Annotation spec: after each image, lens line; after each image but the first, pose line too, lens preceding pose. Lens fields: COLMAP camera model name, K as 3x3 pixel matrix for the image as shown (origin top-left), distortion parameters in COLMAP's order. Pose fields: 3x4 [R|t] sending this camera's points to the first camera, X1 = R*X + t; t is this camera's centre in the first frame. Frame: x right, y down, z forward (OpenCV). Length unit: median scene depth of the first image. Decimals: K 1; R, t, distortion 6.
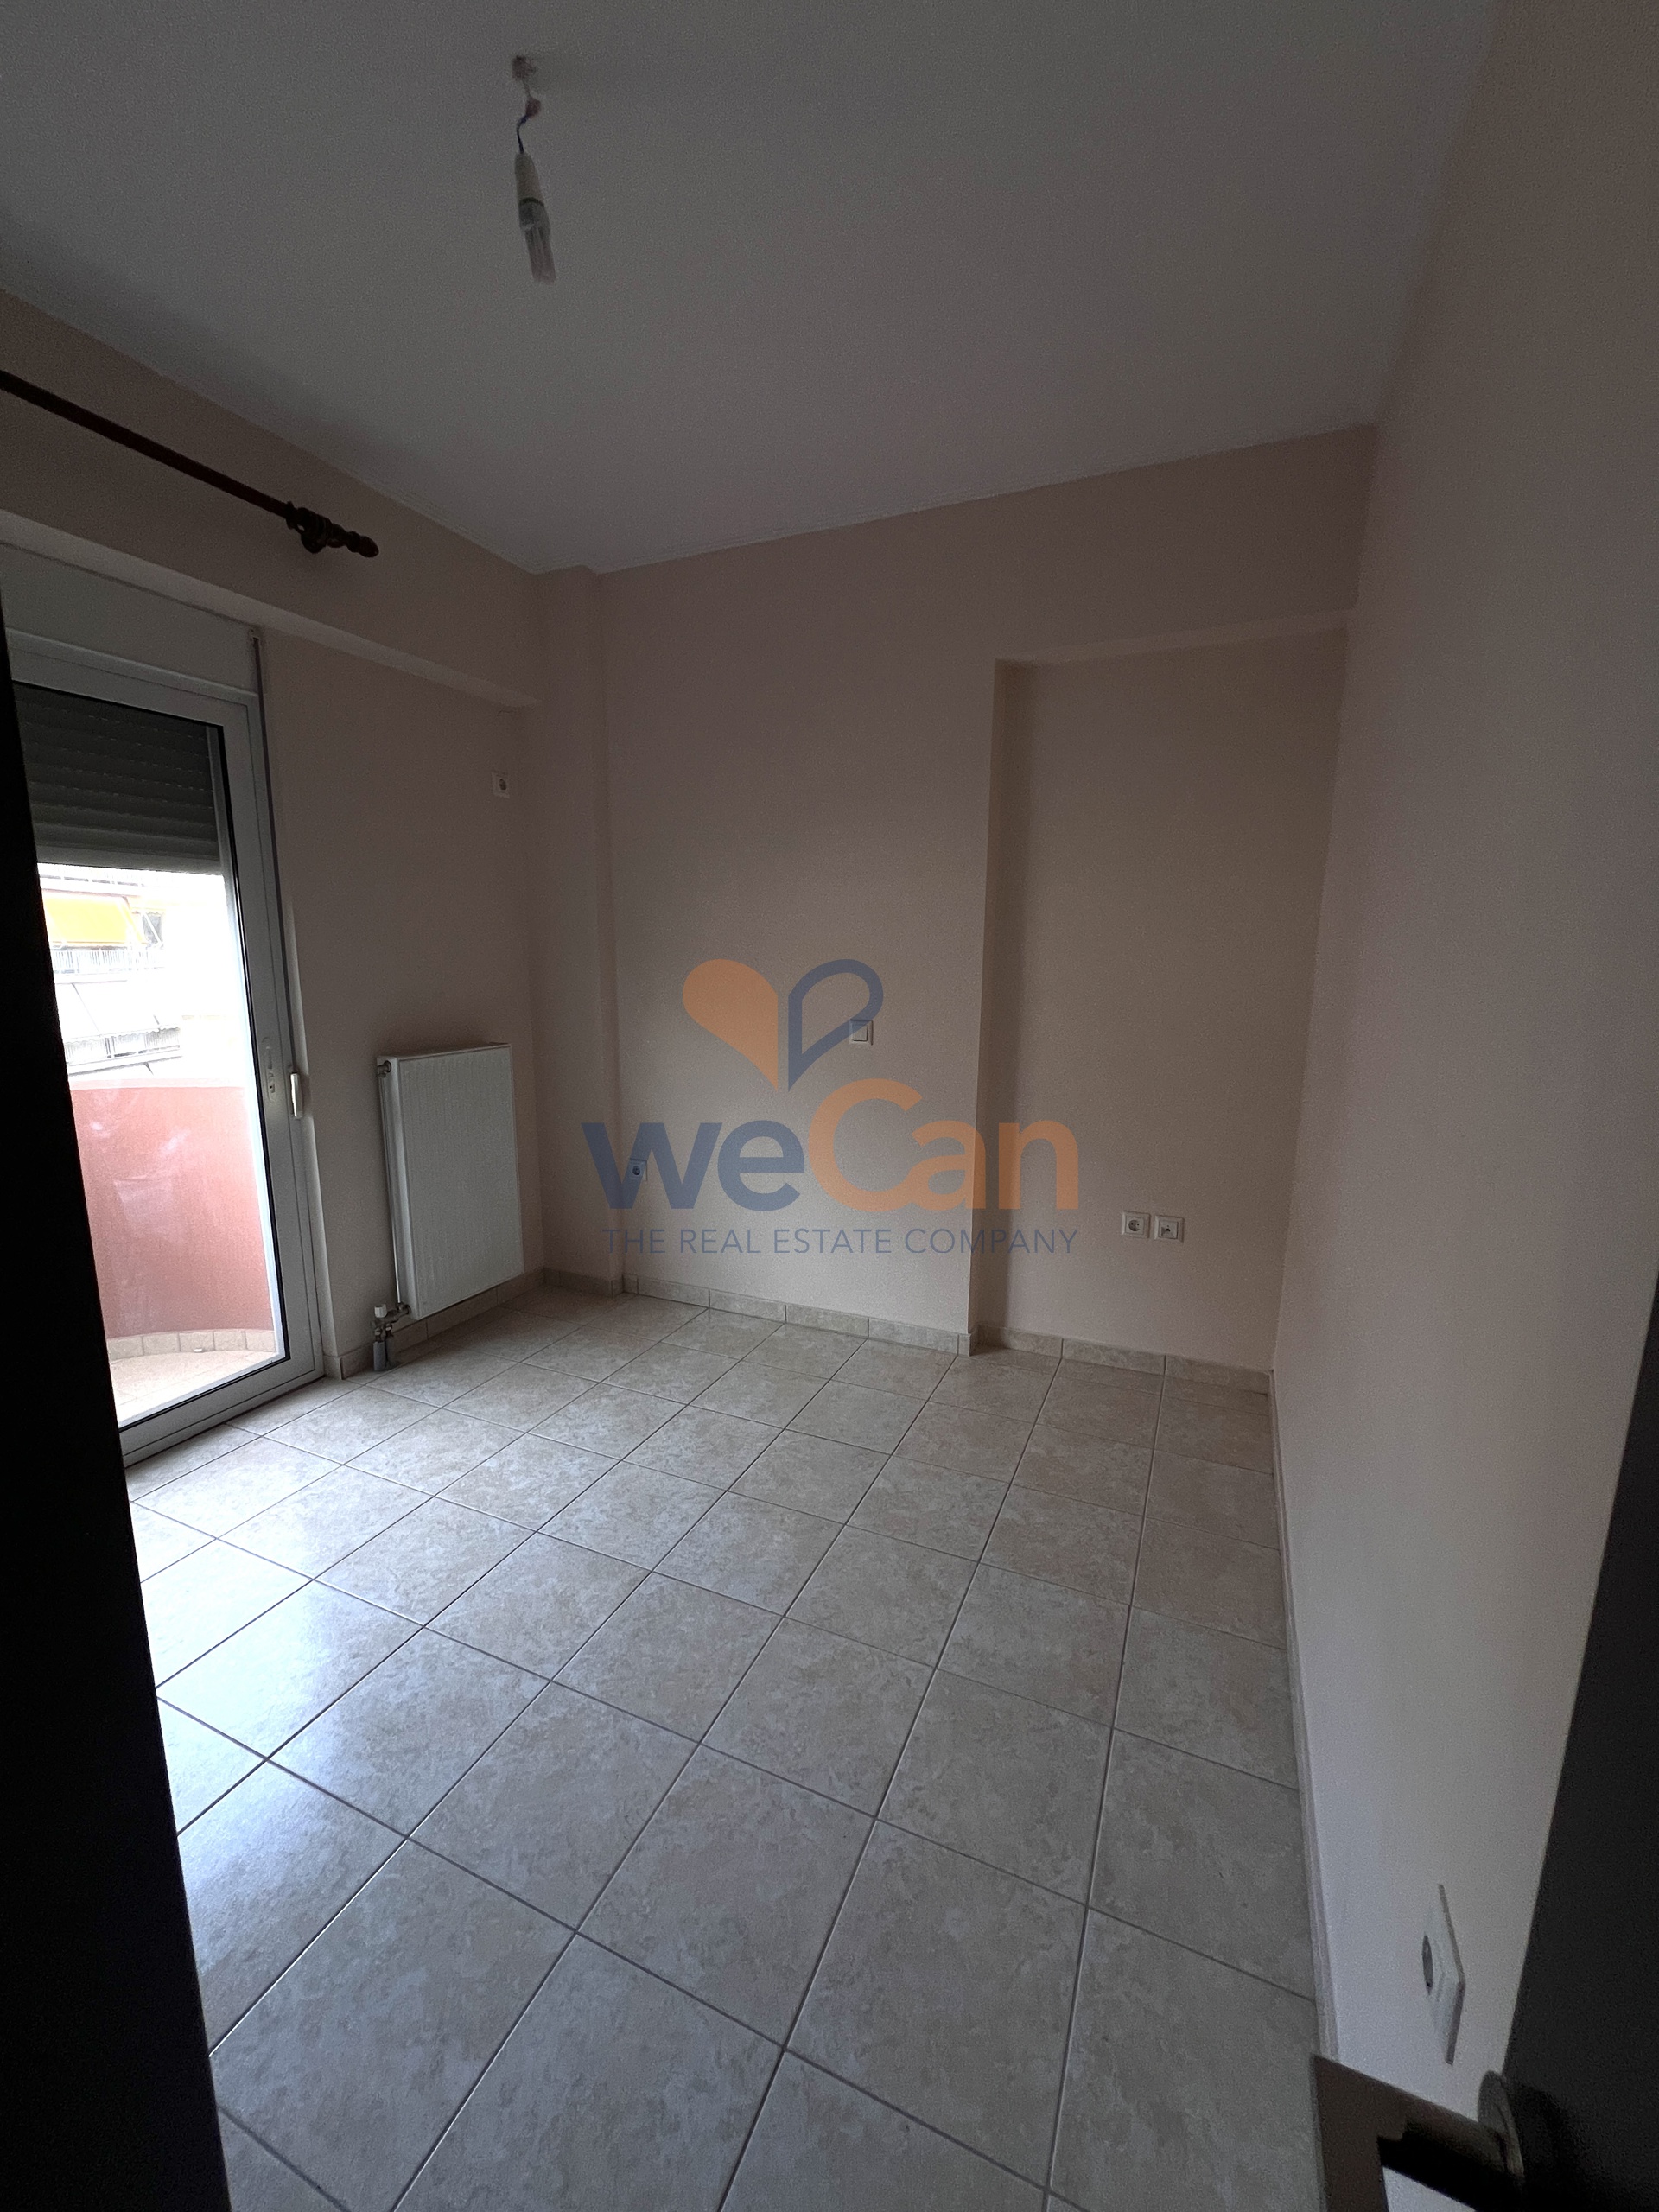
lens RADIAL K [[883.1, 0, 829.5], [0, 883.1, 1106.0], [0, 0, 1]] dist [0.001616, 0.000363]
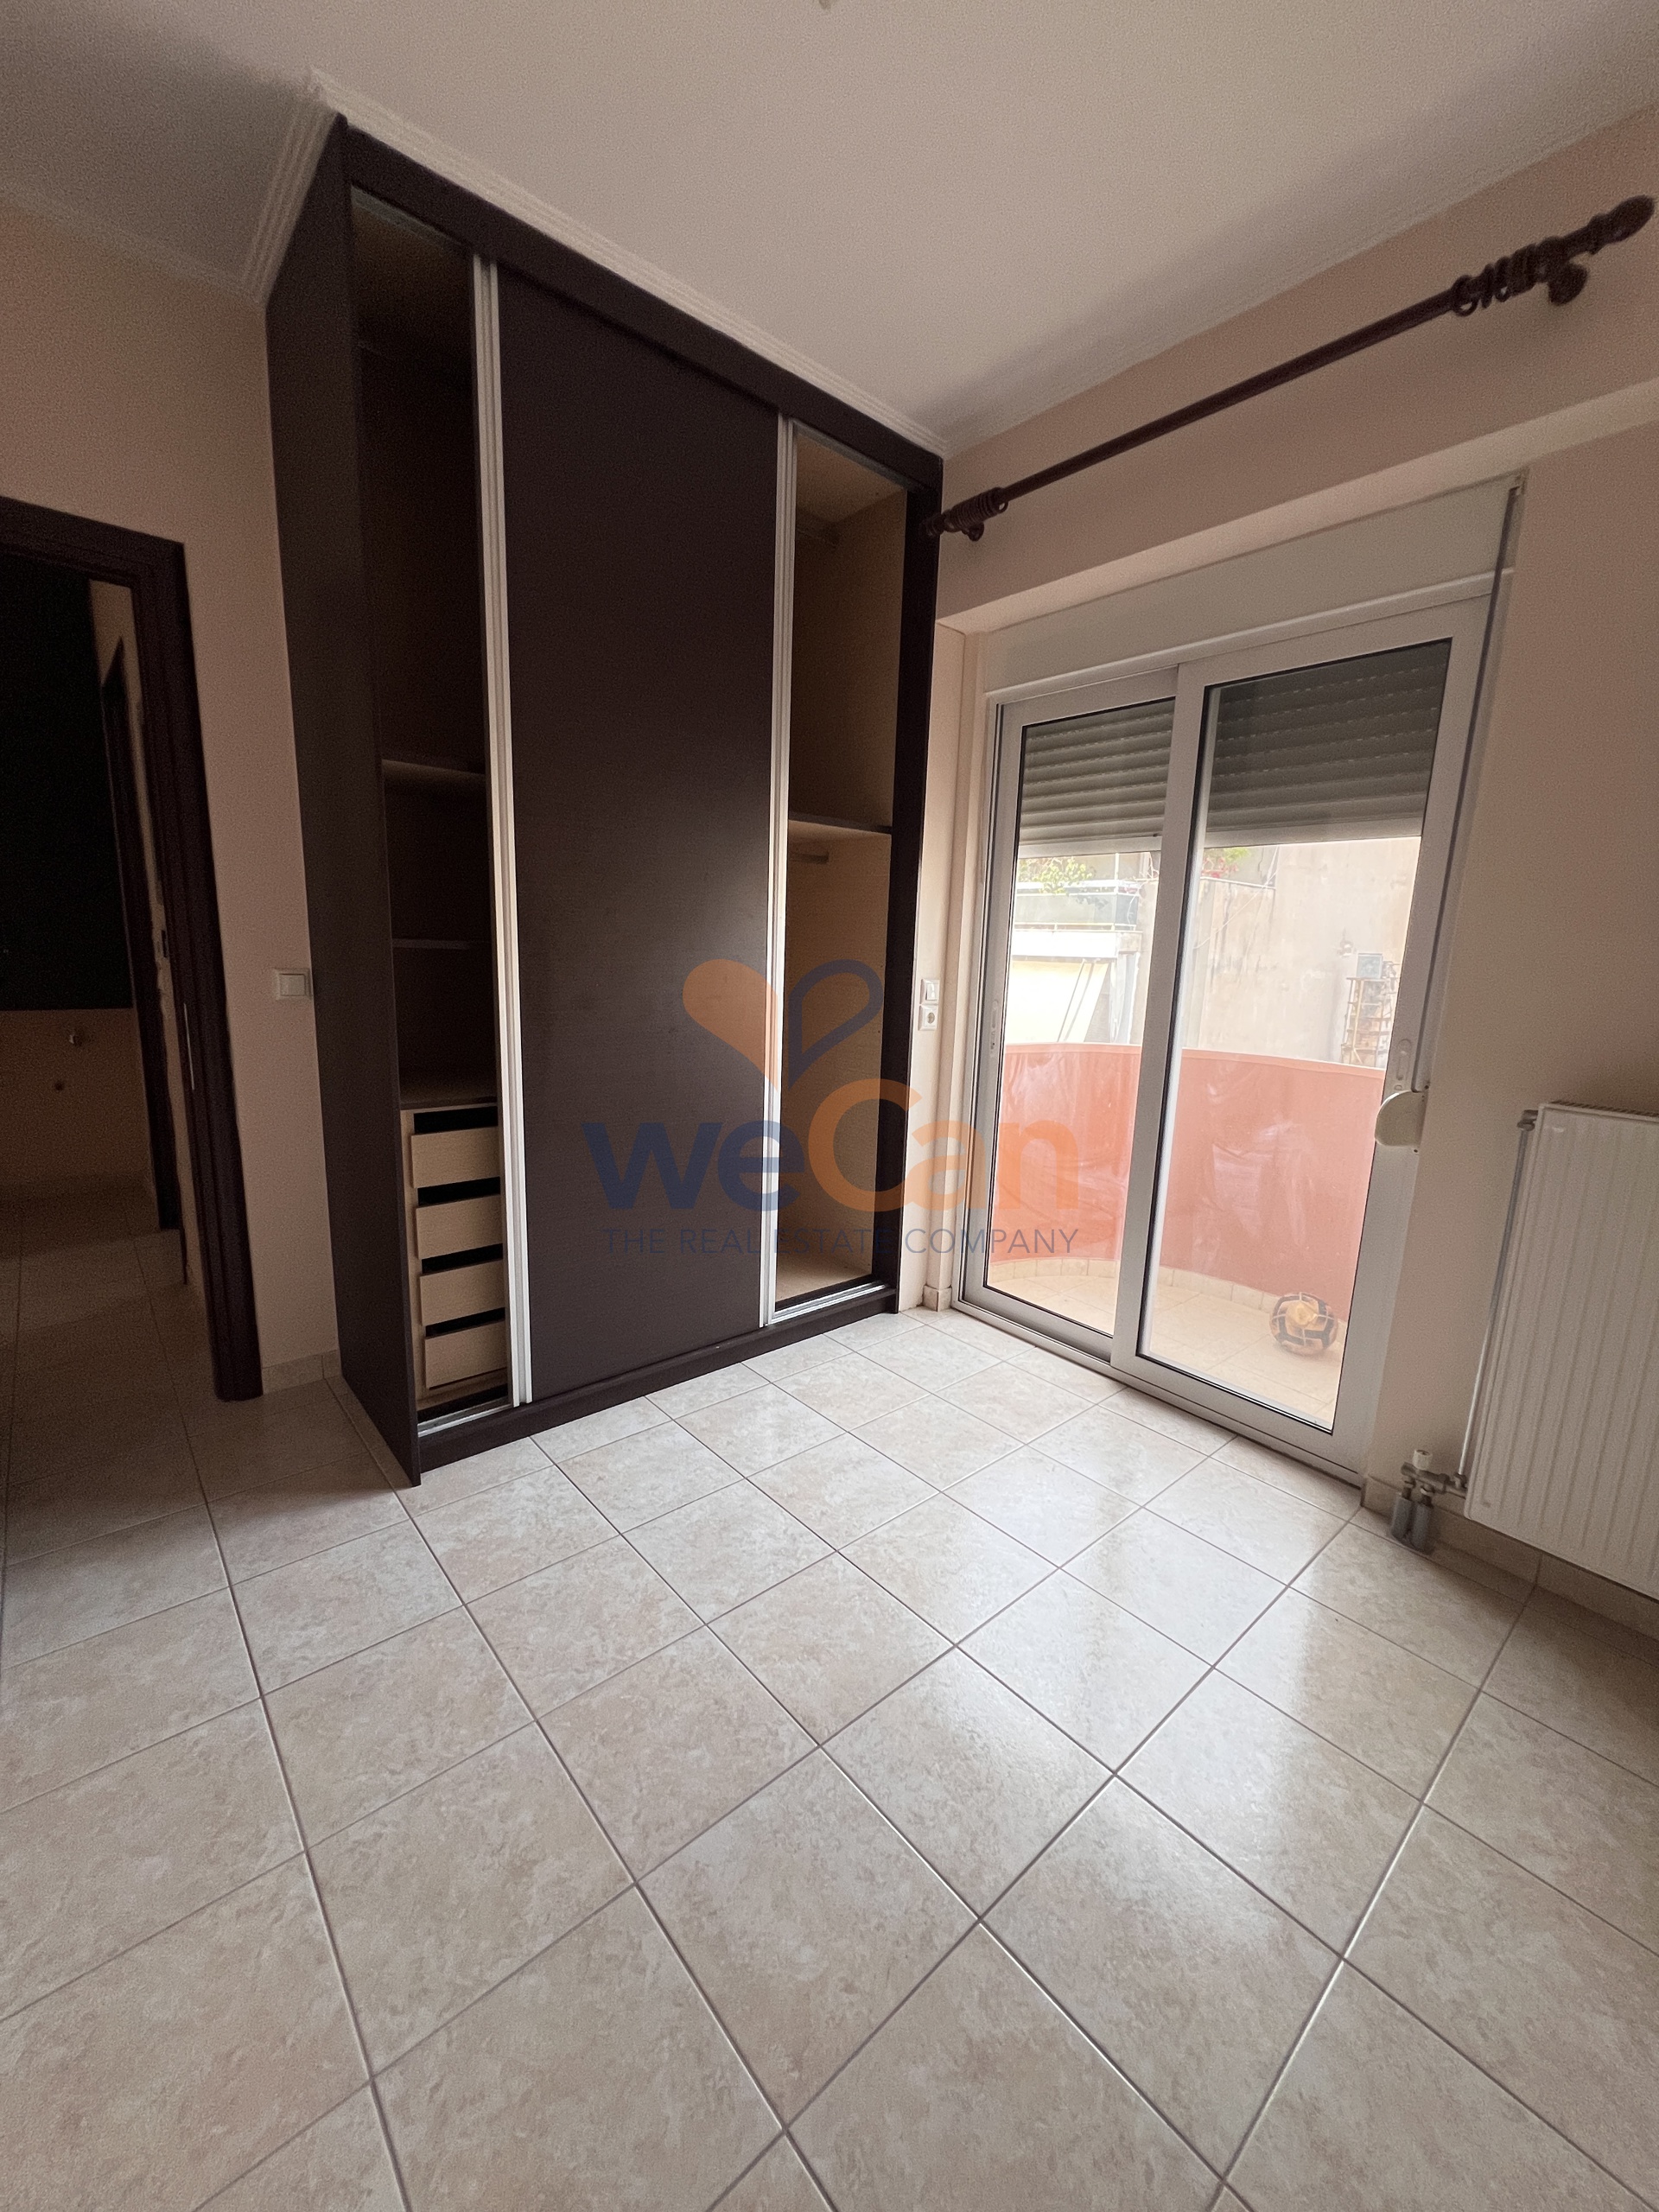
lens RADIAL K [[883.1, 0, 829.5], [0, 883.1, 1106.0], [0, 0, 1]] dist [0.001616, 0.000363]
pose [[-0.421162, 0.142669, -0.895694, 0.347137], [-0.200054, 0.948616, 0.245166, -0.138836], [0.884647, 0.282442, -0.370980, 1.069764]]
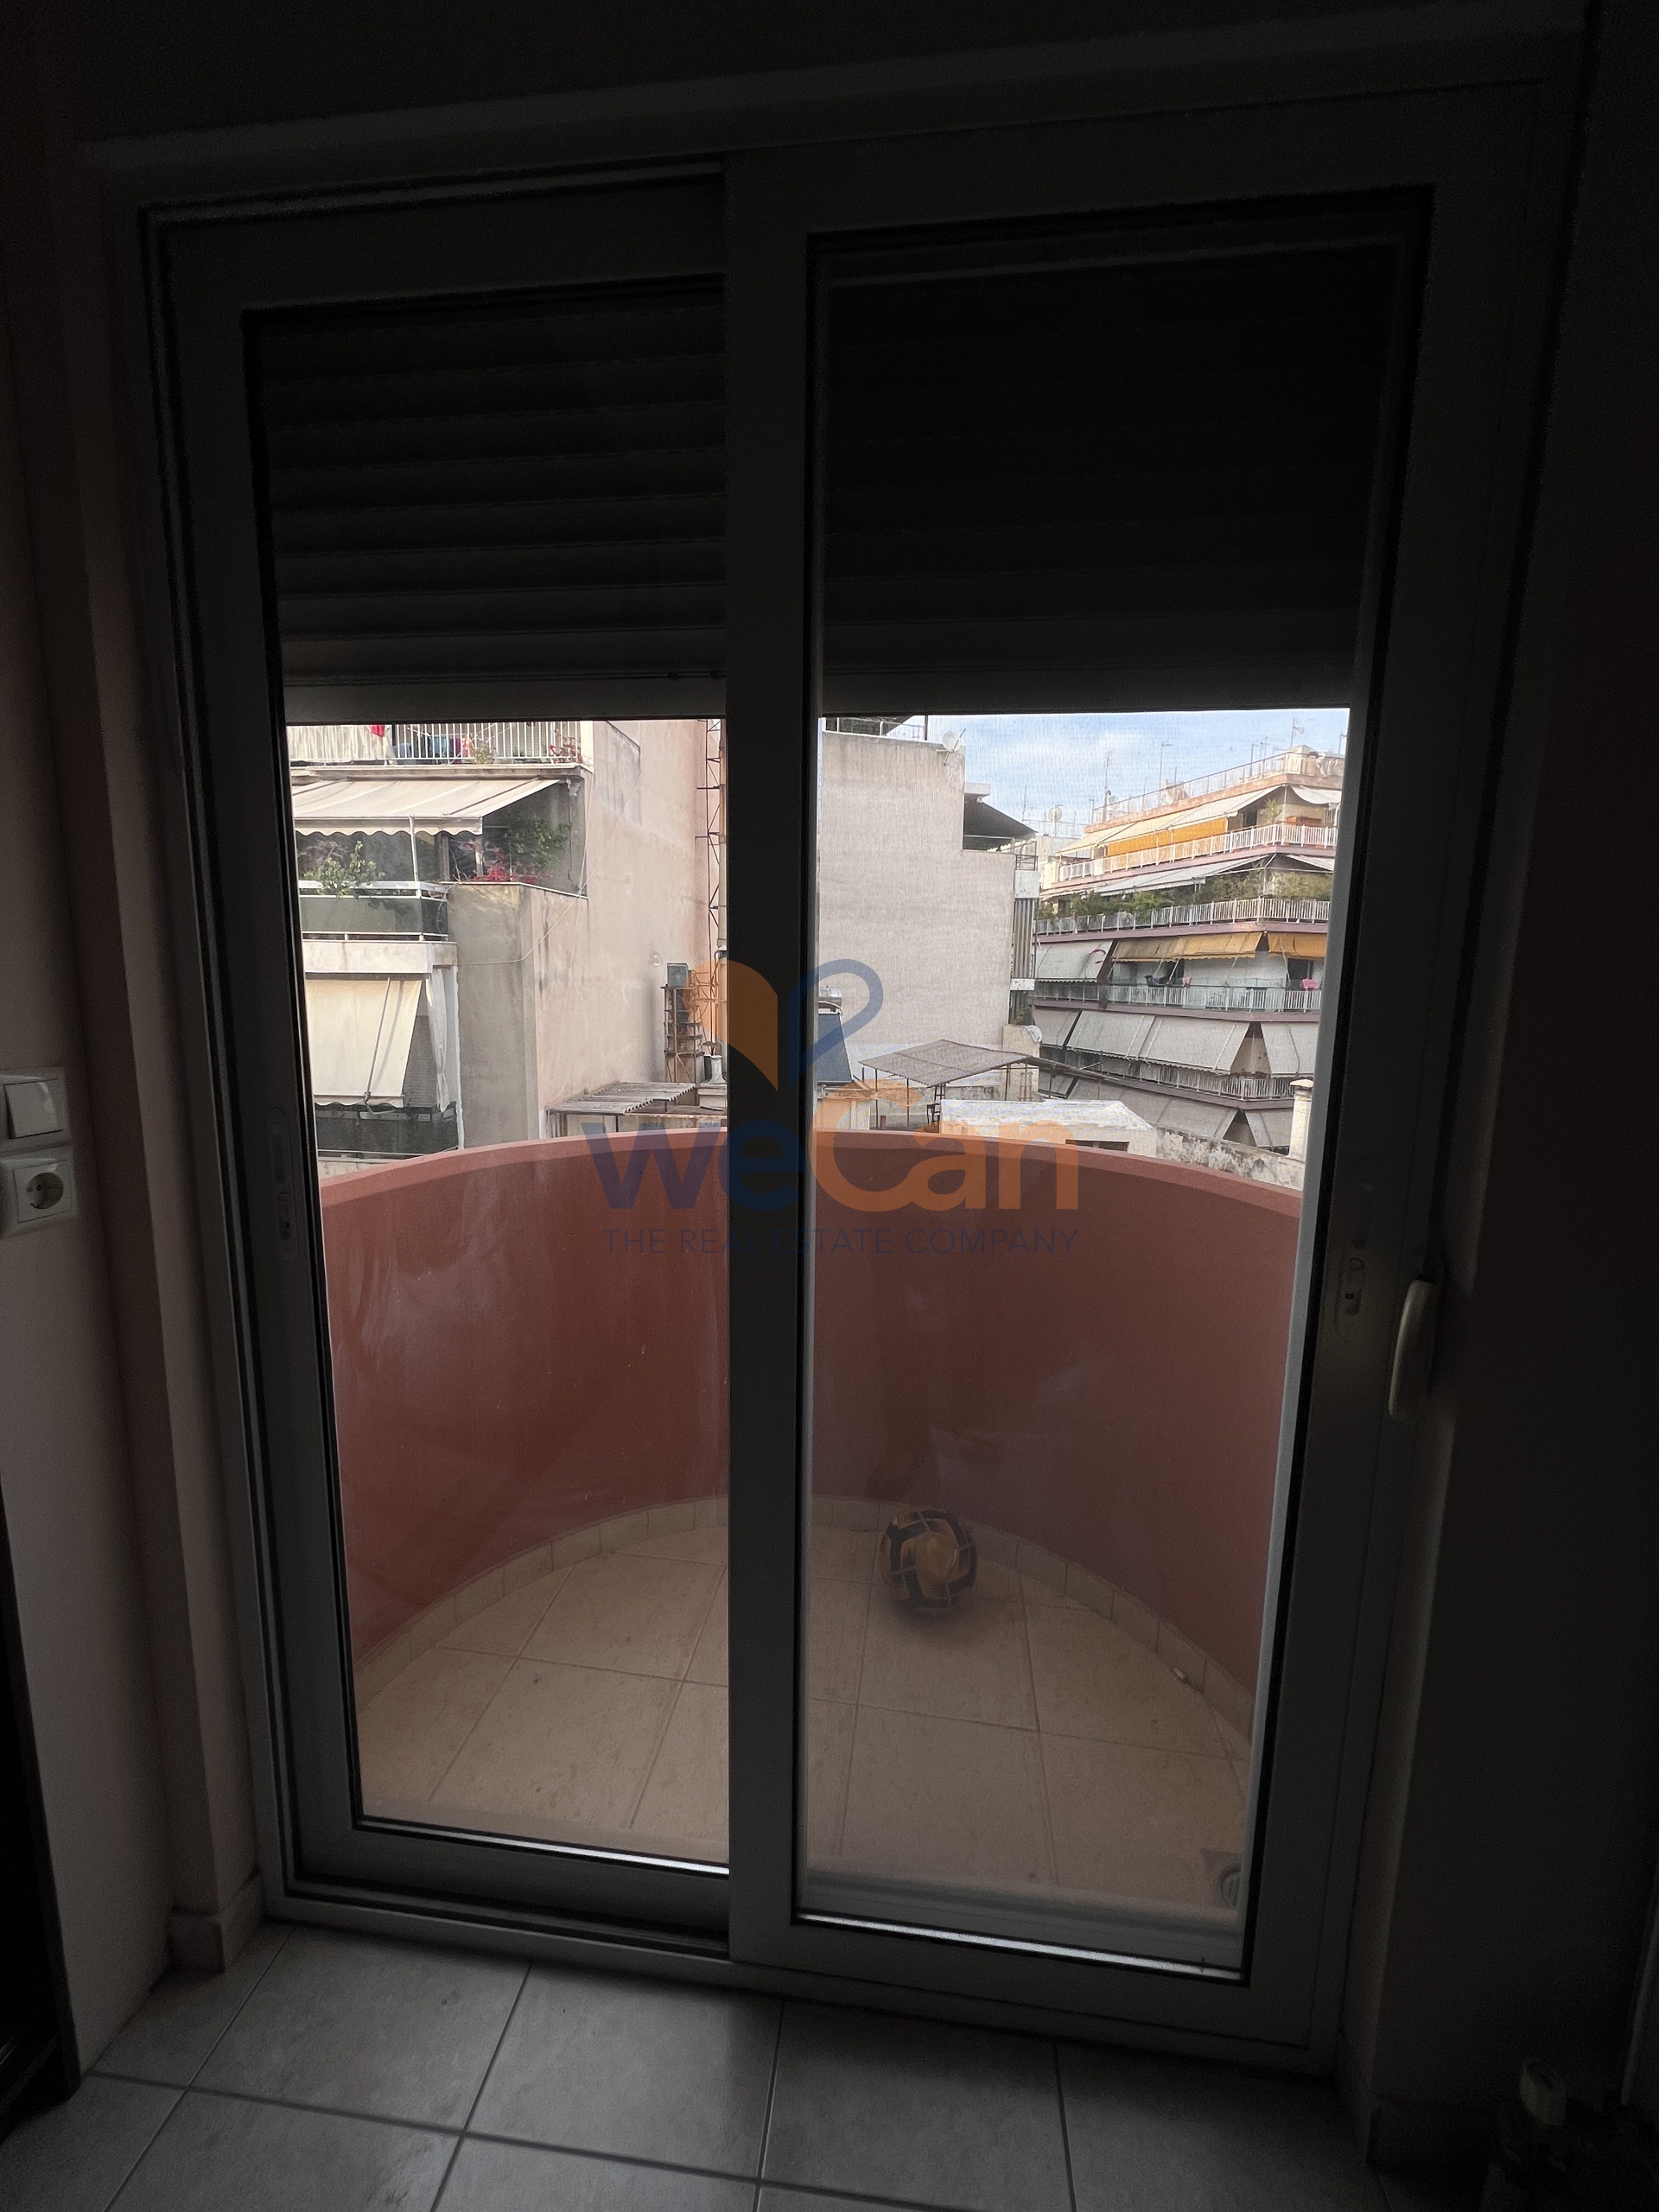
lens RADIAL K [[883.1, 0, 829.5], [0, 883.1, 1106.0], [0, 0, 1]] dist [0.001616, 0.000363]
pose [[0.305638, 0.138320, -0.942047, -0.476922], [-0.182802, 0.979511, 0.084512, -0.110005], [0.934435, 0.146378, 0.324661, 0.865831]]
